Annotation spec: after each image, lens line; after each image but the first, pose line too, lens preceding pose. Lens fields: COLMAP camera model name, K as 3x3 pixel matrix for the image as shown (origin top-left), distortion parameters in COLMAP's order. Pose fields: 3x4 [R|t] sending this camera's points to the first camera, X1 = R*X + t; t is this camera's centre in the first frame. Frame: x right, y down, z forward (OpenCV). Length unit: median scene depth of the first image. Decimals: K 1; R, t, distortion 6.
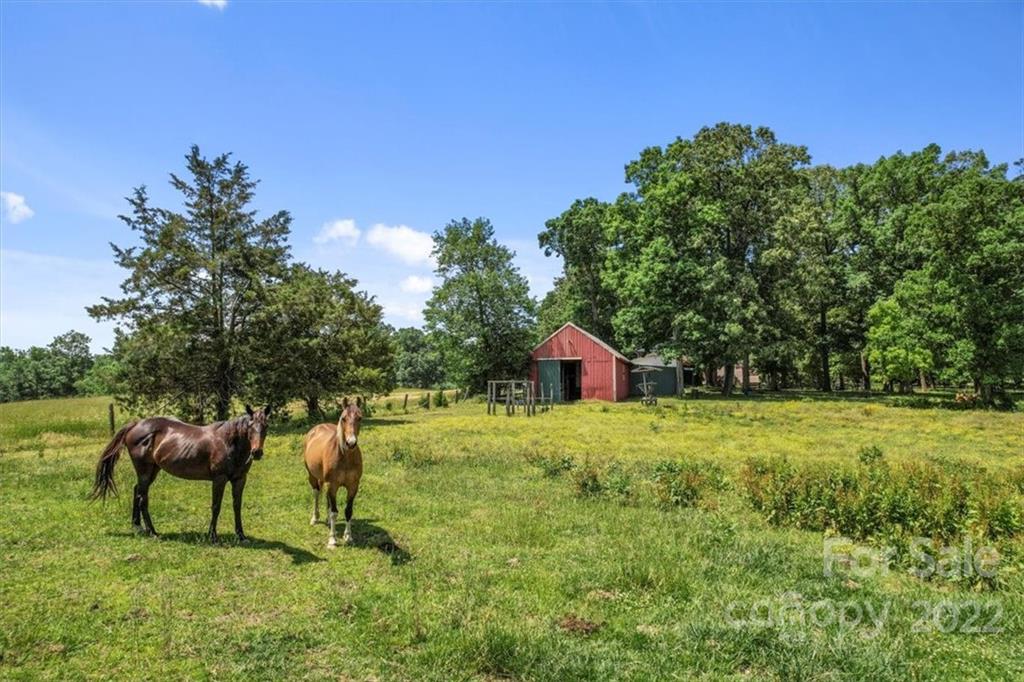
lens RADIAL K [[638.4, 0, 512.0], [0, 638.4, 341.0], [0, 0, 1]] dist [-0.097730, 0.079083]
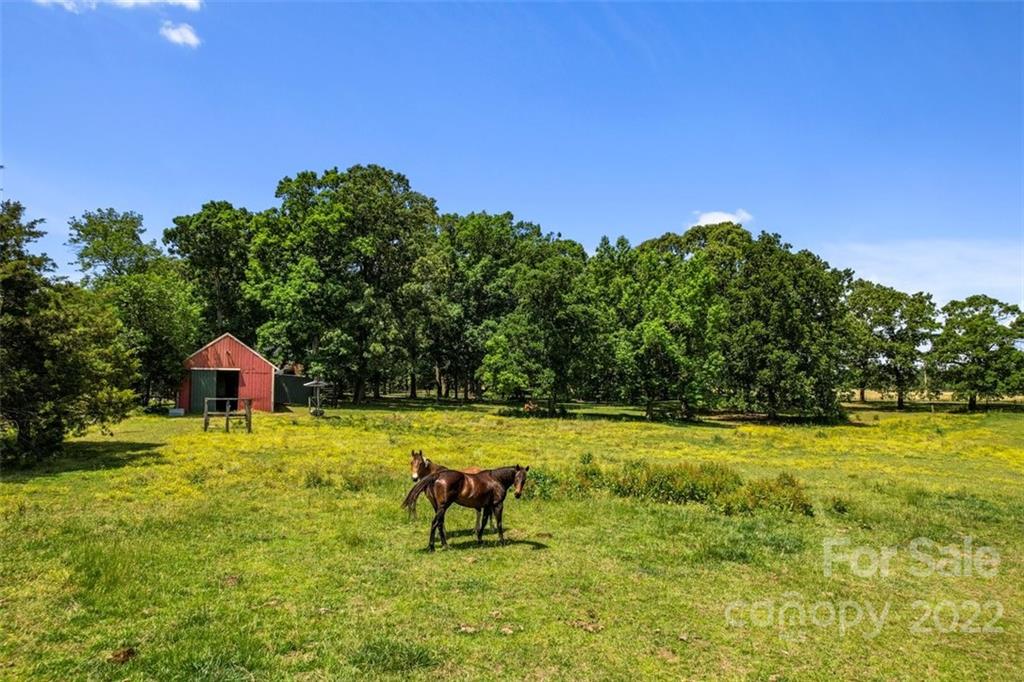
lens RADIAL K [[638.4, 0, 512.0], [0, 638.4, 341.0], [0, 0, 1]] dist [-0.097730, 0.079083]
pose [[0.754247, 0.055559, 0.654236, -0.212673], [-0.058411, 0.998141, -0.017423, -0.025084], [-0.653988, -0.025074, 0.756090, -0.036487]]
